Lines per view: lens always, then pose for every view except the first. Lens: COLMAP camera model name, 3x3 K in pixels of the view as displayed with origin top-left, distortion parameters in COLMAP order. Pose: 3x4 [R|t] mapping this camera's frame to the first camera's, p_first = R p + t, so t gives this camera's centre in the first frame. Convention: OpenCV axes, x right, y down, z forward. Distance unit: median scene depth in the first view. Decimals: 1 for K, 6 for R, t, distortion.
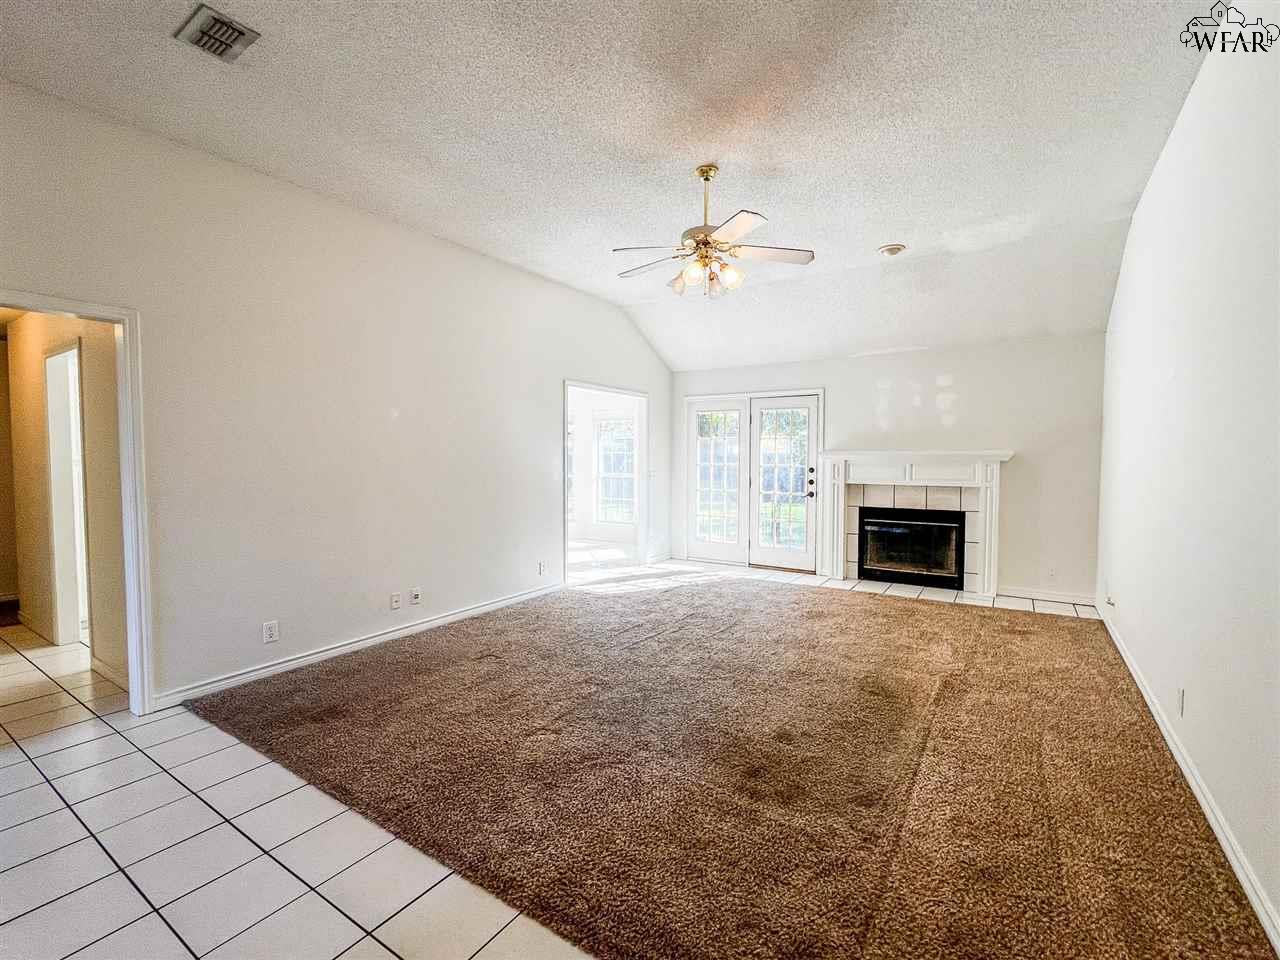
lens RADIAL K [[562.2, 0, 643.8], [0, 562.2, 479.5], [0, 0, 1]] dist [-0.001591, 0.000020]
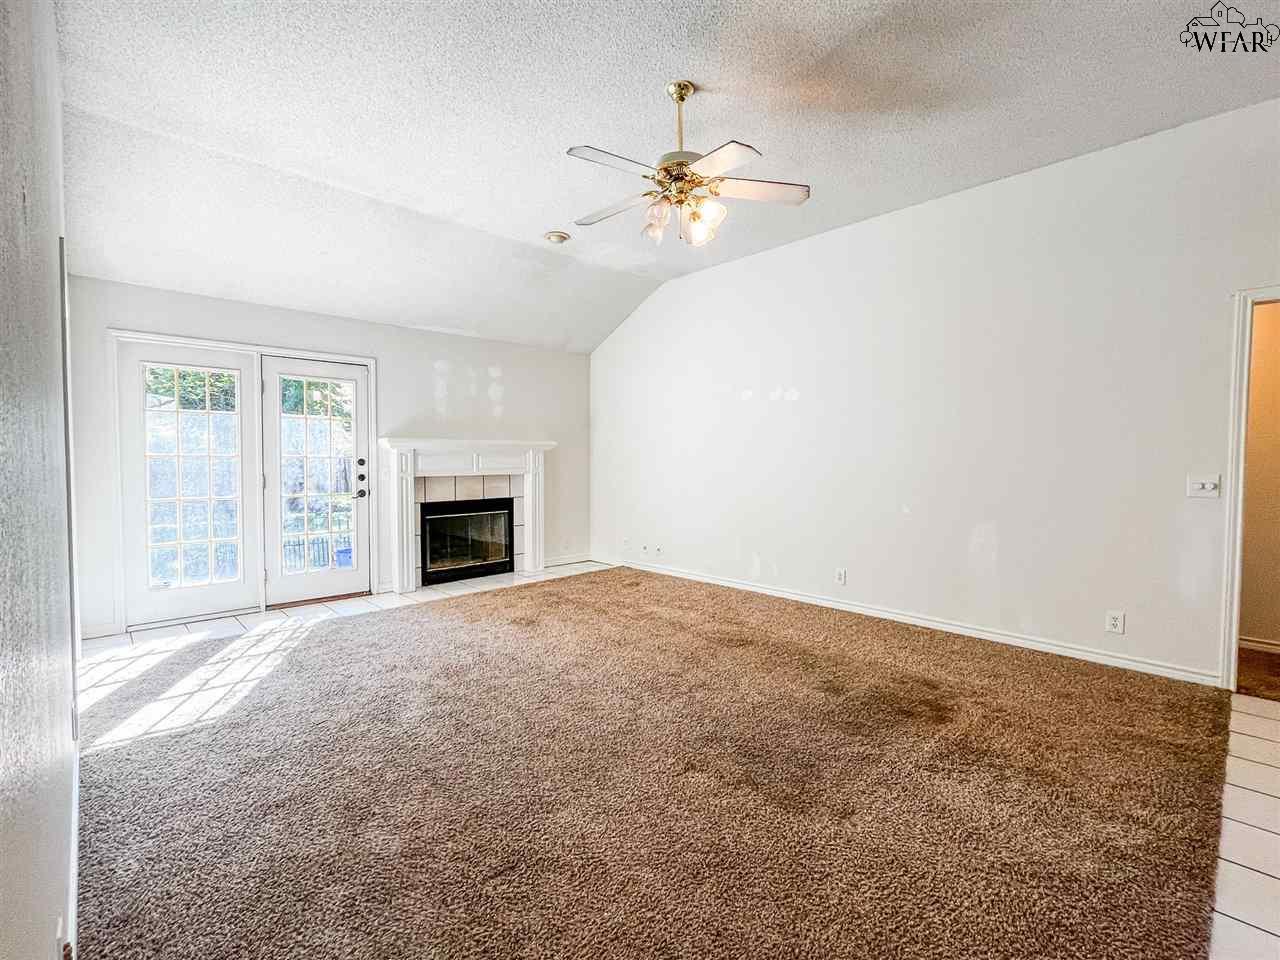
lens RADIAL K [[572.0, 0, 629.0], [0, 572.0, 479.1], [0, 0, 1]] dist [-0.013558, -0.000274]
pose [[0.251969, -0.037180, 0.967021, -0.419436], [0.040551, 0.998790, 0.027835, -0.000132], [-0.966885, 0.032200, 0.253172, 0.504098]]
